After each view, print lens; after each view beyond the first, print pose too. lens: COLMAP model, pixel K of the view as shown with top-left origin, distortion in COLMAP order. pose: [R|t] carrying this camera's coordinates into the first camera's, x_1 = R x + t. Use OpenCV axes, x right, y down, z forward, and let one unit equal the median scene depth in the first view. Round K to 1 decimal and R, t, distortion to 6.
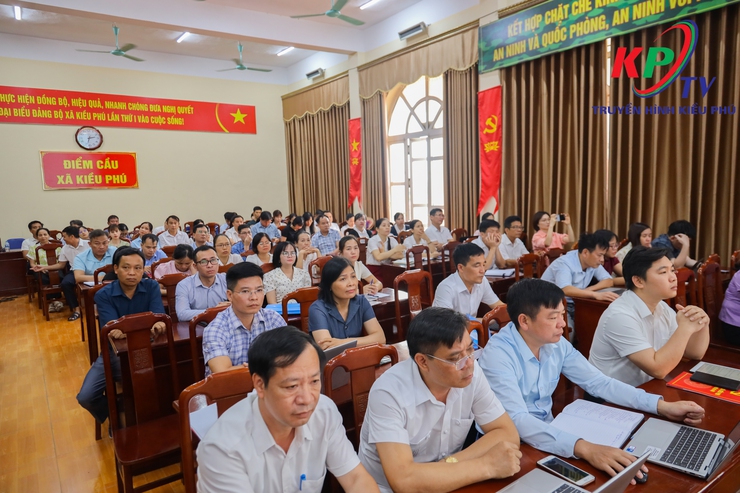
lens RADIAL K [[486.1, 0, 370.0], [0, 486.1, 246.5], [0, 0, 1]] dist [0.002245, 0.001605]
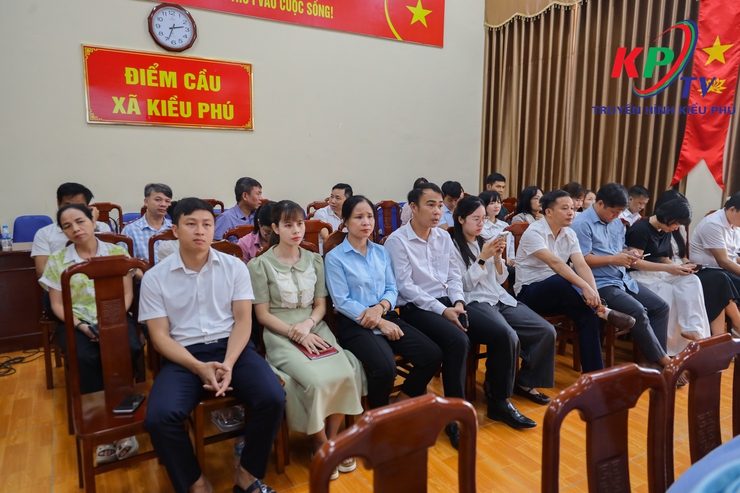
lens RADIAL K [[532.5, 0, 370.0], [0, 532.5, 246.5], [0, 0, 1]] dist [0.005088, 0.001355]
pose [[0.994337, 0.055109, -0.090868, -0.302867], [-0.052110, 0.998026, 0.035061, -0.020941], [0.092621, -0.030127, 0.995246, 0.445300]]
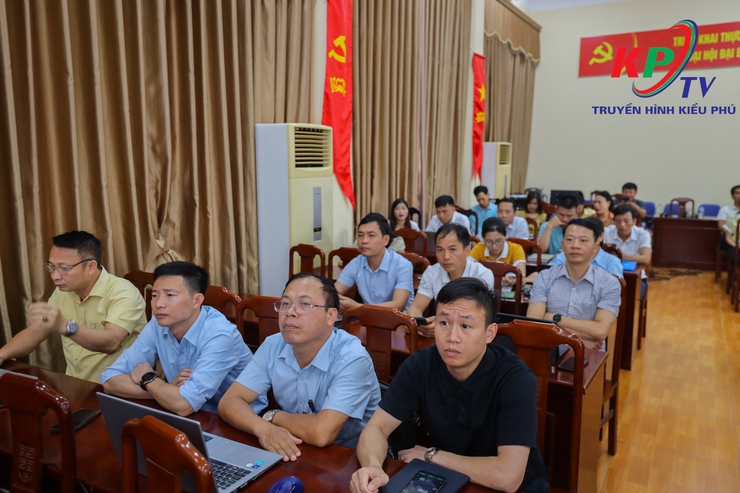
lens RADIAL K [[584.5, 0, 370.0], [0, 584.5, 246.5], [0, 0, 1]] dist [0.003208, 0.002356]
pose [[0.408668, 0.162900, -0.898028, -0.039339], [-0.117465, 0.985147, 0.125248, -0.001328], [0.905092, 0.054301, 0.421733, 0.030876]]
